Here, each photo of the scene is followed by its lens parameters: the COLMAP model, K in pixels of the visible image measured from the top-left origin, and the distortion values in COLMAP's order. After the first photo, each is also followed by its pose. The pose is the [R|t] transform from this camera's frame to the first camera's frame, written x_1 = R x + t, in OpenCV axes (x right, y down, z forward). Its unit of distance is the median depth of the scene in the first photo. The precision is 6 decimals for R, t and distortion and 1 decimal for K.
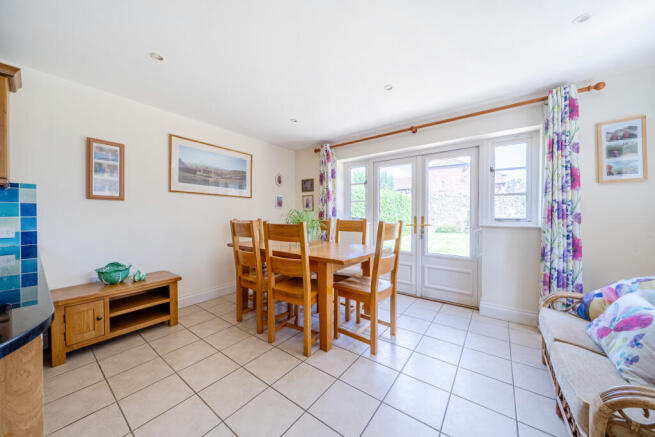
lens RADIAL K [[227.6, 0, 324.9], [0, 227.6, 218.6], [0, 0, 1]] dist [-0.009766, -0.000124]
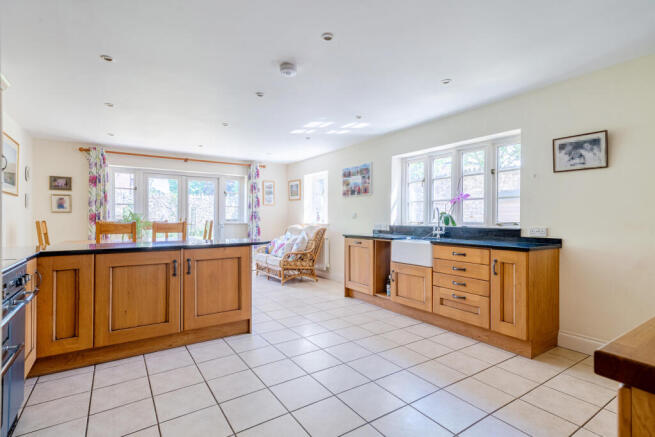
lens RADIAL K [[319.9, 0, 325.6], [0, 319.9, 217.2], [0, 0, 1]] dist [-0.002172, -0.000121]
pose [[0.329558, 0.002940, 0.944131, -1.573728], [0.006912, 0.999961, -0.005526, 0.002739], [-0.944110, 0.008347, 0.329525, -0.675286]]
